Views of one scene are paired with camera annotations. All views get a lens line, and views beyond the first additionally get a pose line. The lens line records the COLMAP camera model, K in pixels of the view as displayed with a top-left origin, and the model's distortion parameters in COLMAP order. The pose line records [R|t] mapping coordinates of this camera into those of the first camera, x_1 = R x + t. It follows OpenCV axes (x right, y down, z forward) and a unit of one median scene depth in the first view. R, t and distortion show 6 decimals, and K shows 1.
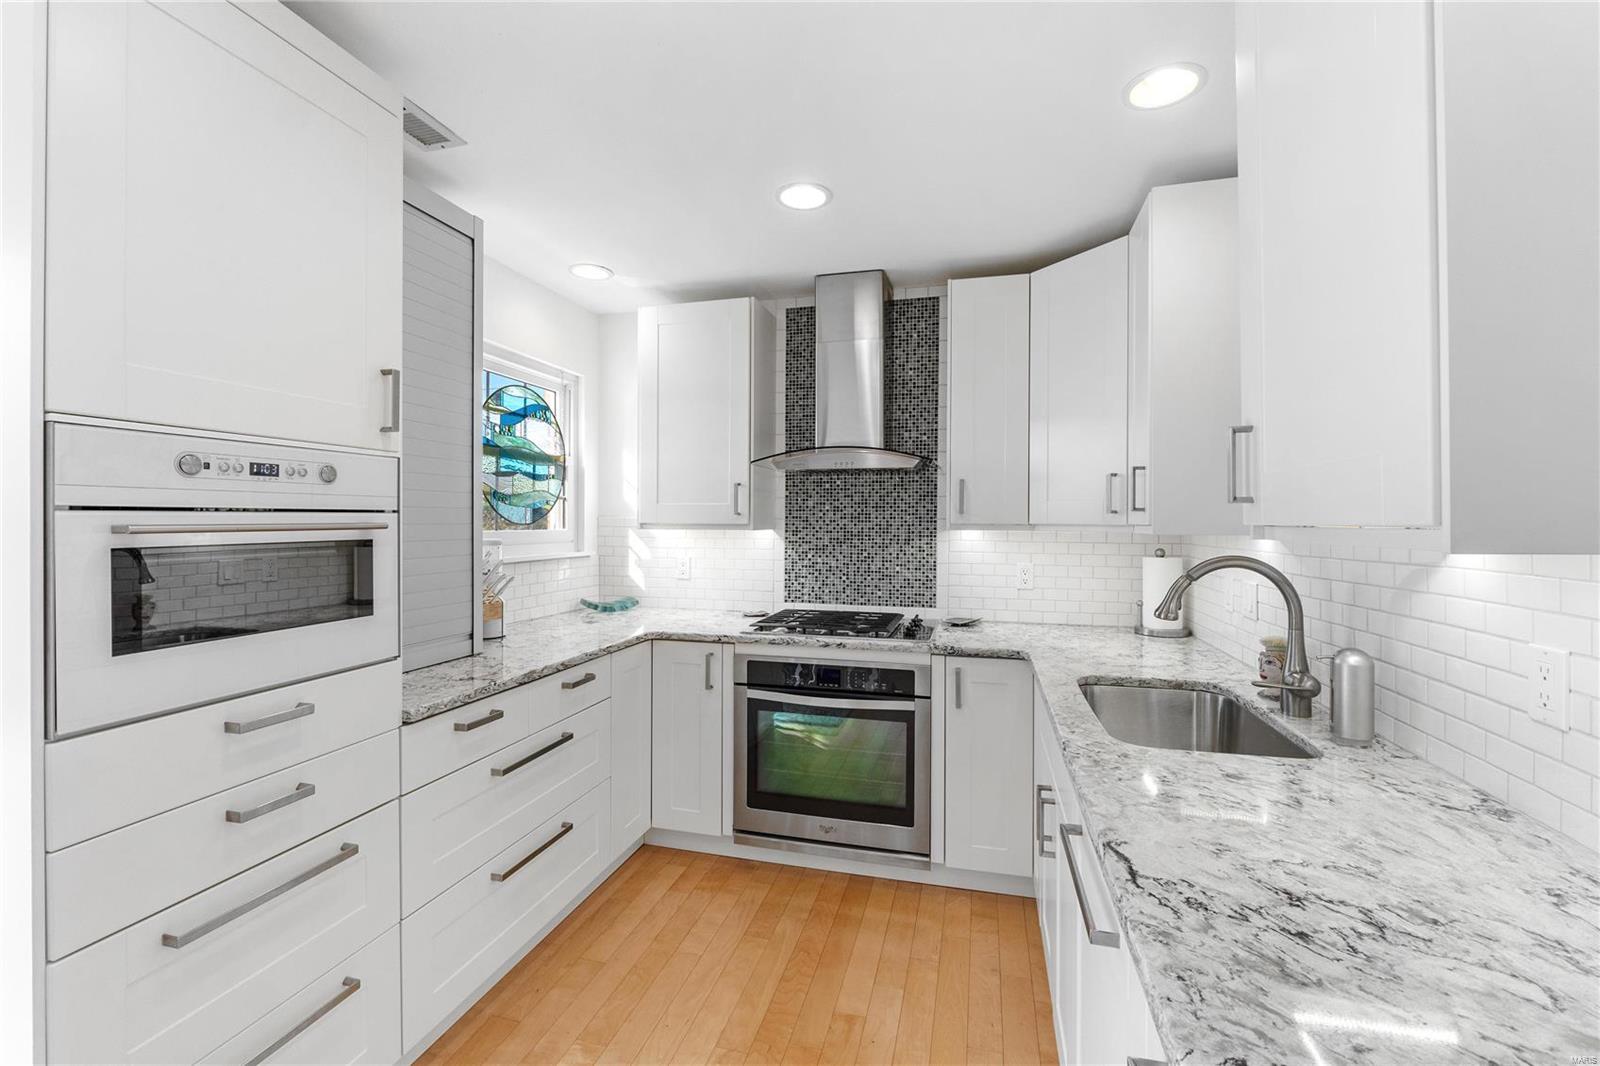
lens RADIAL K [[678.6, 0, 799.3], [0, 678.6, 521.4], [0, 0, 1]] dist [-0.001971, -0.000435]
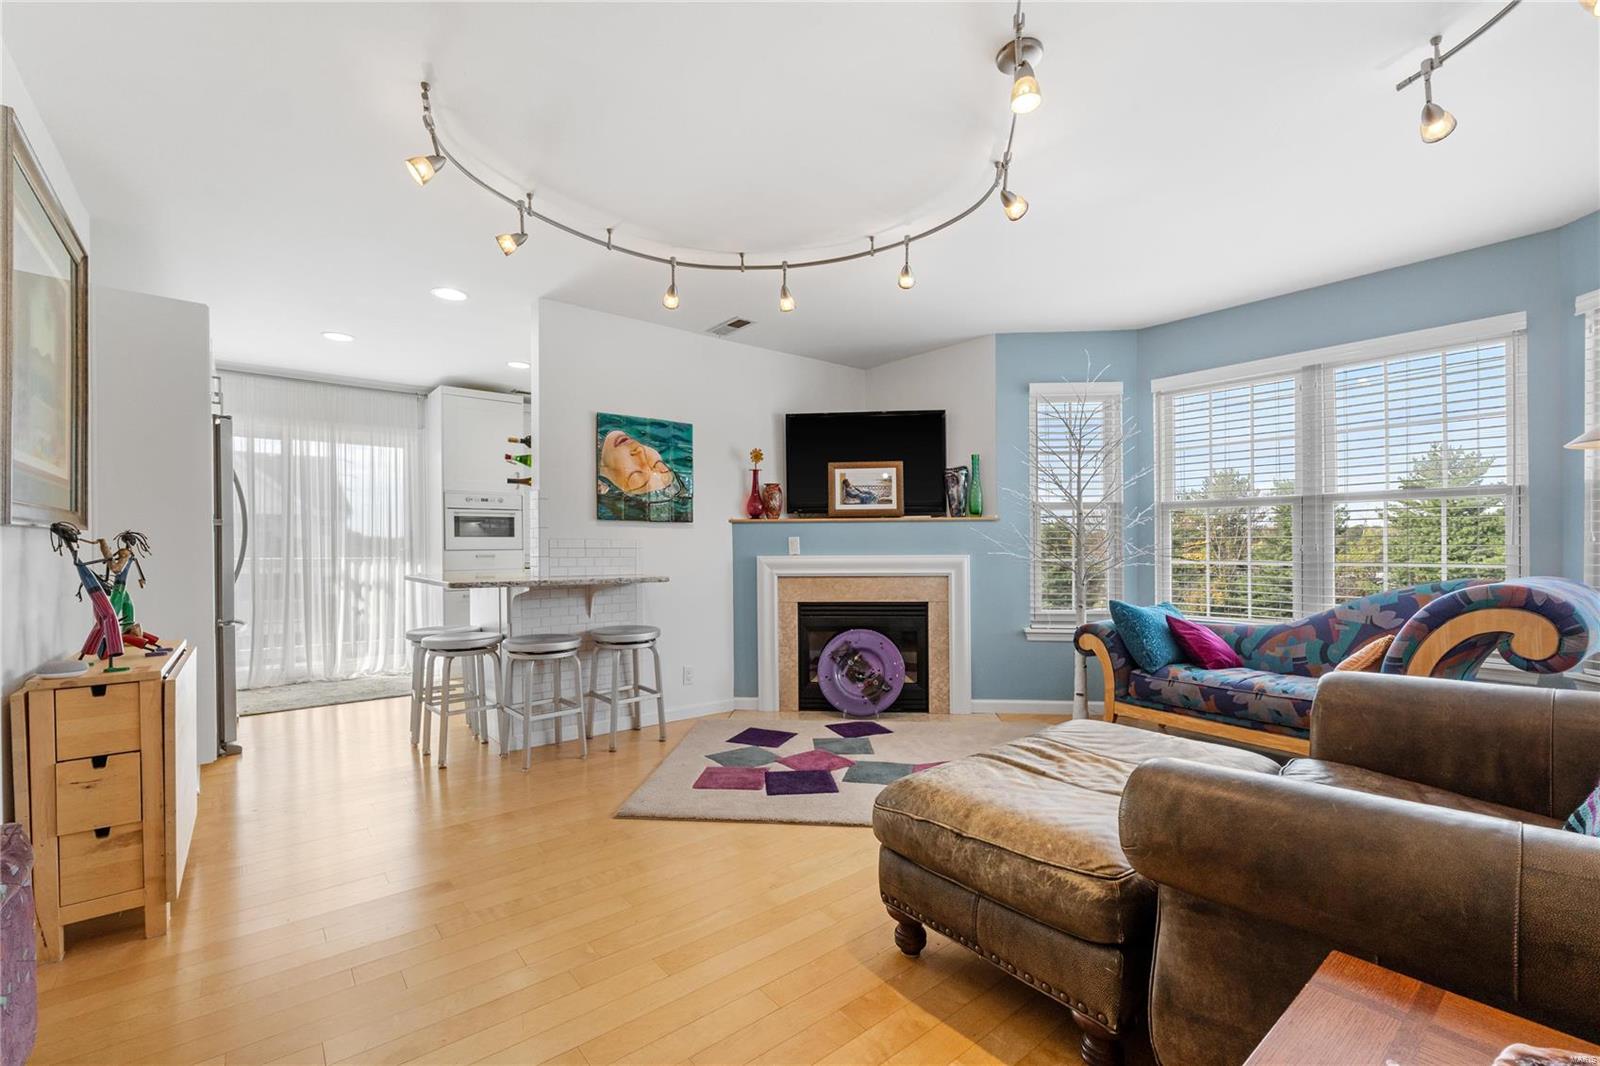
lens RADIAL K [[686.9, 0, 798.2], [0, 686.9, 546.1], [0, 0, 1]] dist [-0.002548, -0.000720]
pose [[0.809097, -0.002033, -0.587671, 1.566231], [0.002038, 0.999998, -0.000653, 0.103831], [0.587671, -0.000670, 0.809100, -0.634427]]
